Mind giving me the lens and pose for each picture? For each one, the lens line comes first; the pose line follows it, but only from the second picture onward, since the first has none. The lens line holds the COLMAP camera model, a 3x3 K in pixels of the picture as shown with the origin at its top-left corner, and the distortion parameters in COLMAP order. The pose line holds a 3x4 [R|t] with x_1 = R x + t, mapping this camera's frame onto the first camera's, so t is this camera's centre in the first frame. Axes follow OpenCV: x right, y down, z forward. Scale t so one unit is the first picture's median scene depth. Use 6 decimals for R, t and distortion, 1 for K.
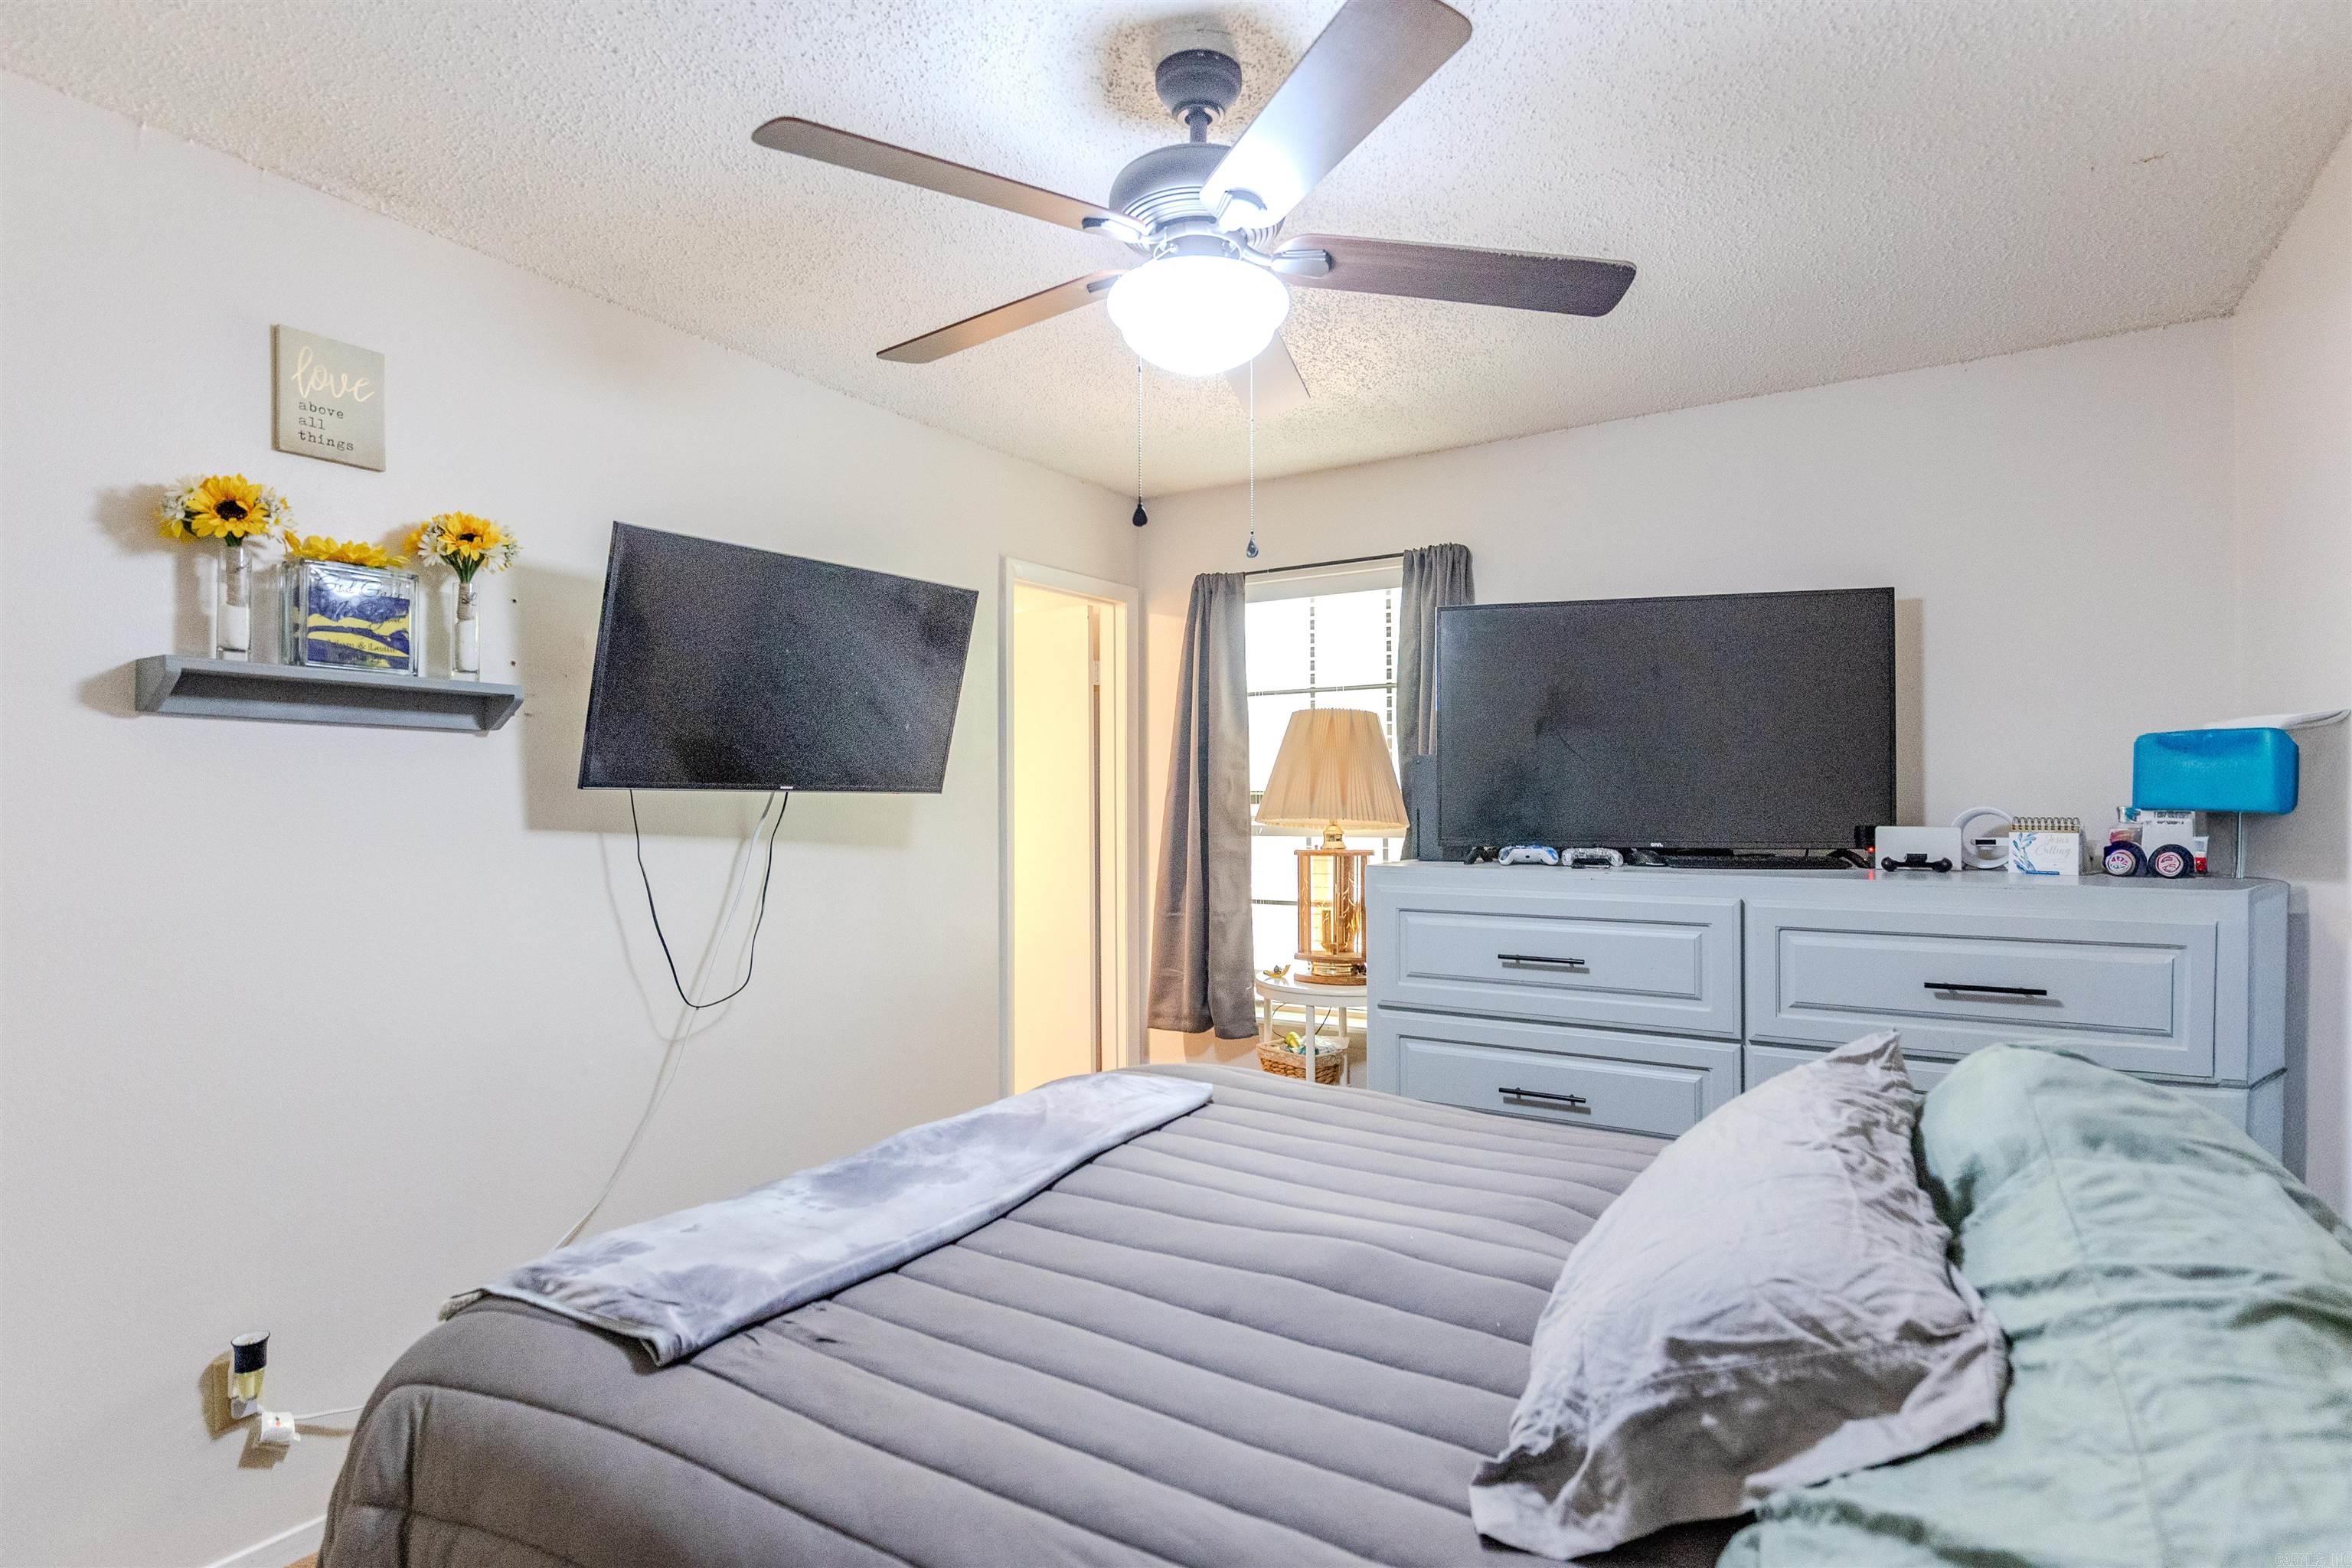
lens RADIAL K [[1179.6, 0, 1176.0], [0, 1179.6, 784.0], [0, 0, 1]] dist [0.002980, -0.000146]
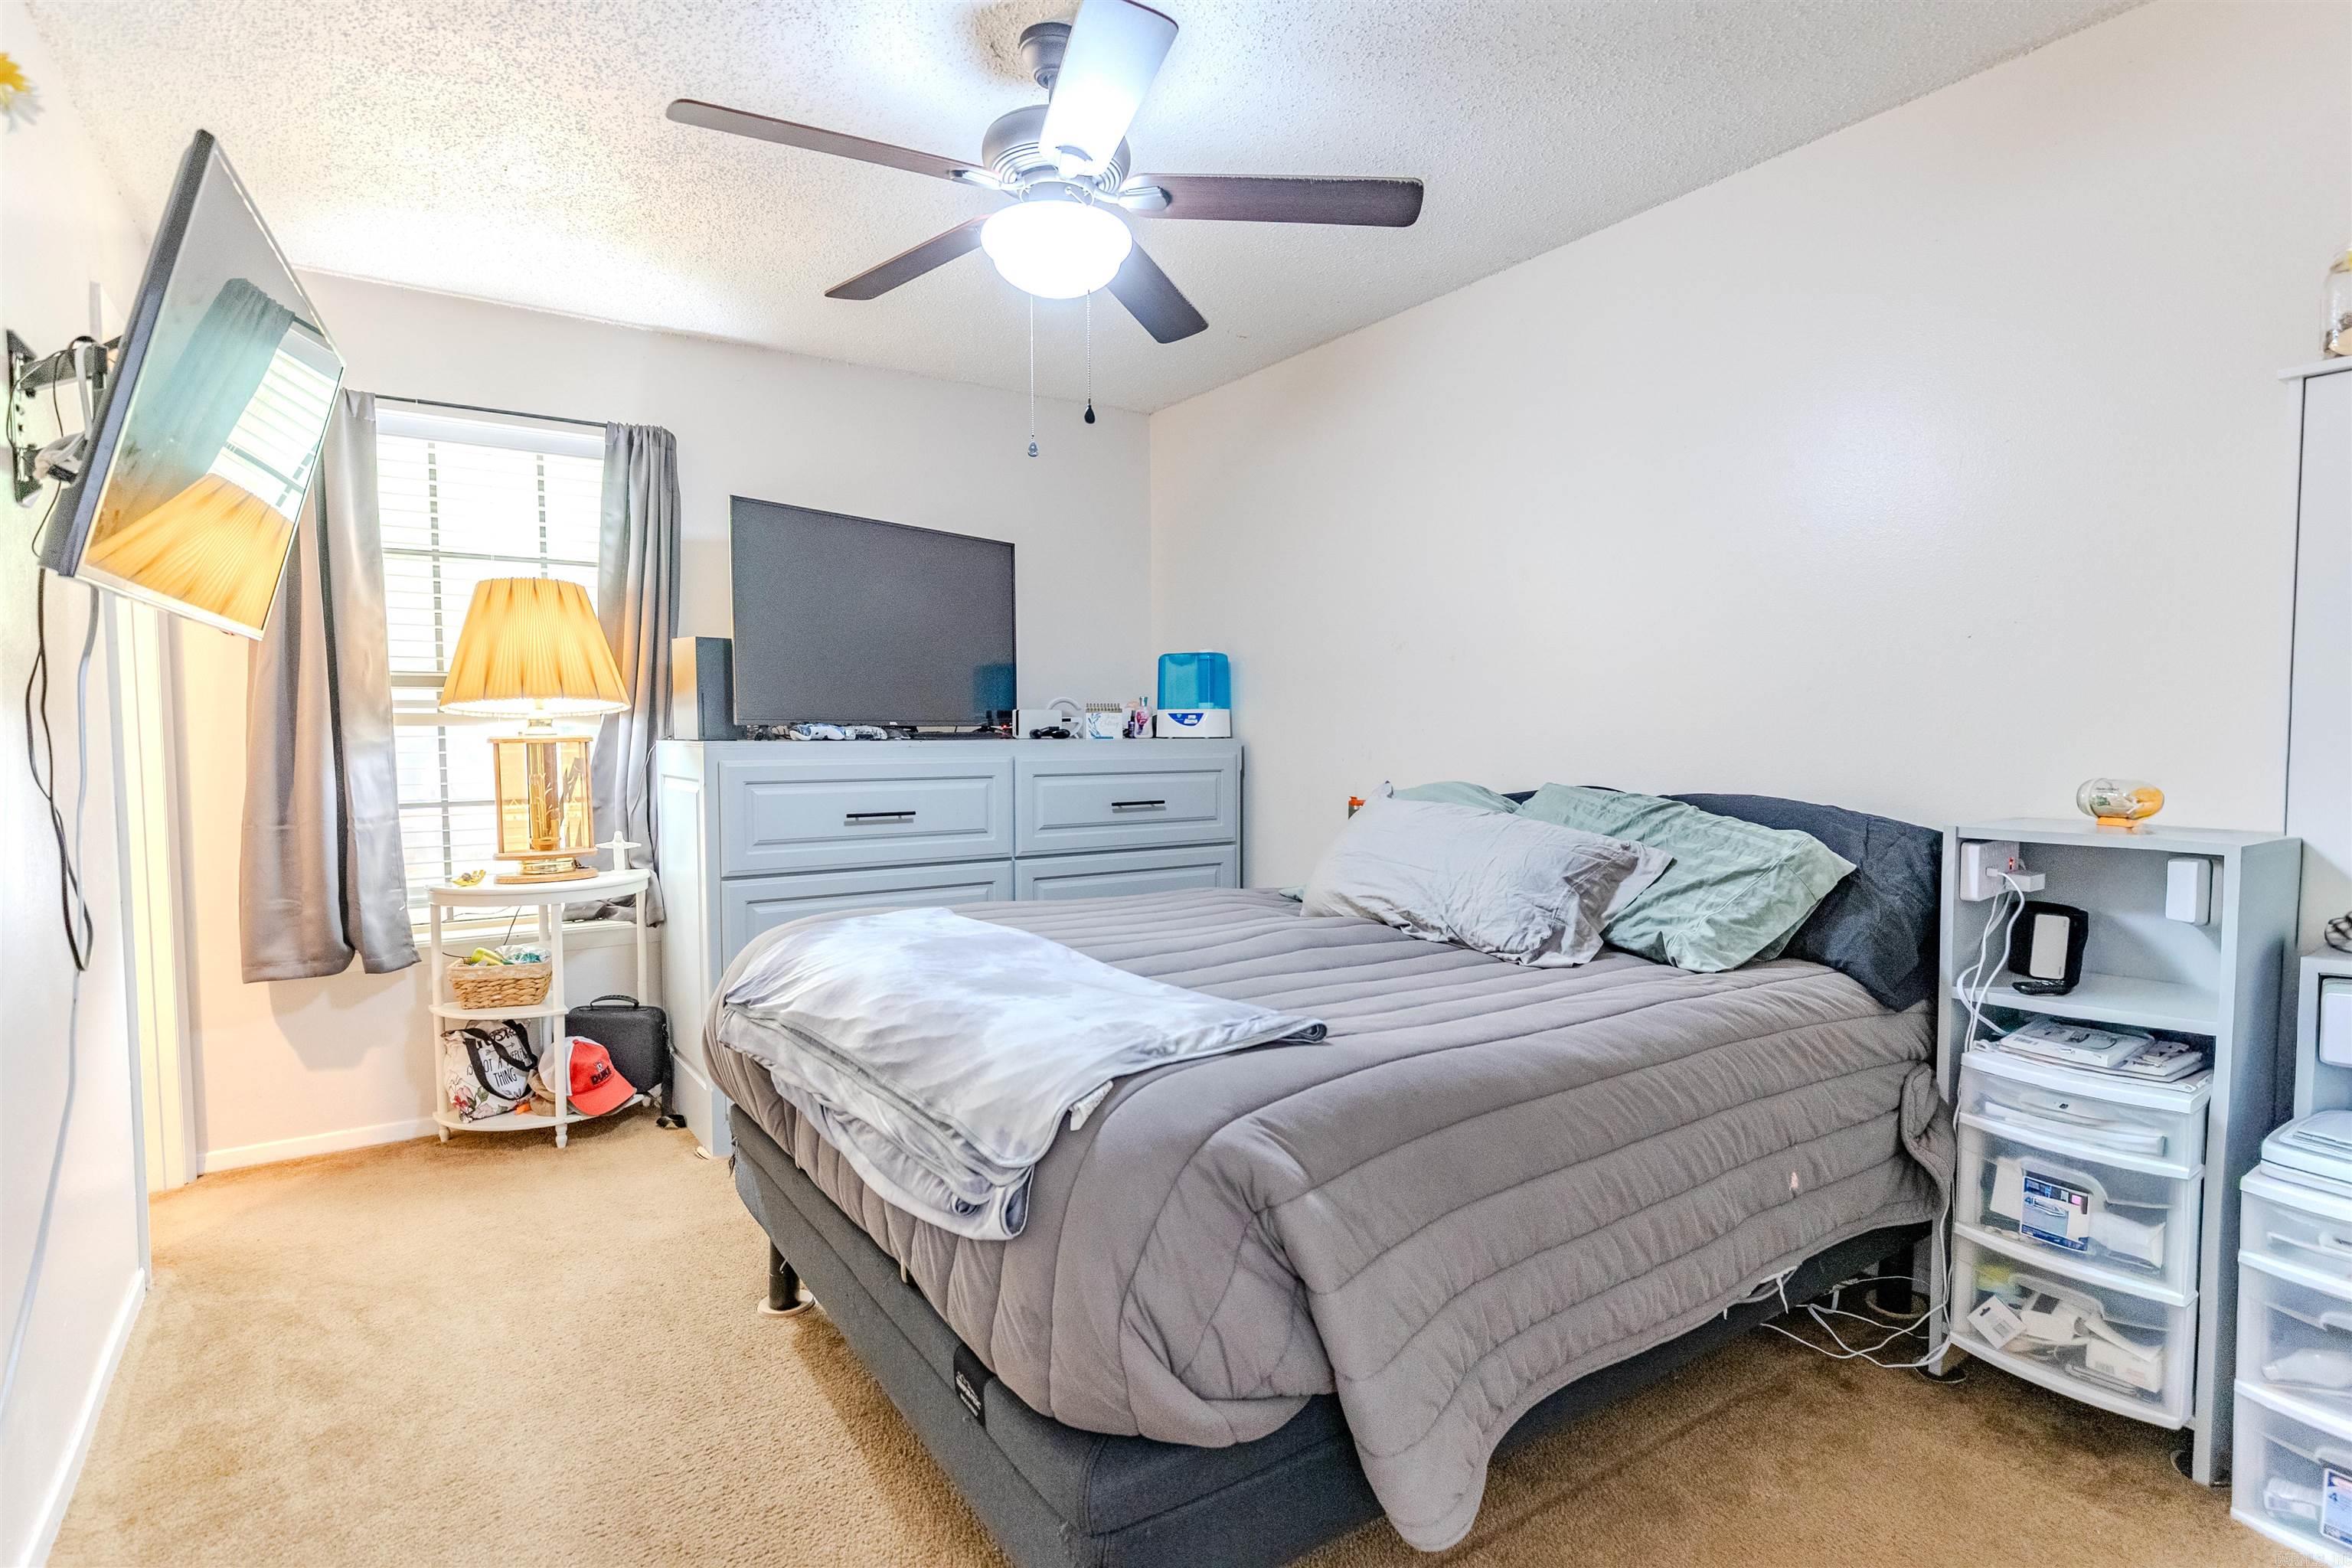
lens RADIAL K [[1179.6, 0, 1176.0], [0, 1179.6, 784.0], [0, 0, 1]] dist [0.002980, -0.000146]
pose [[0.401865, -0.039811, 0.914833, -0.615933], [-0.013075, 0.998703, 0.049204, 0.050820], [-0.915606, -0.031735, 0.400823, 0.226643]]
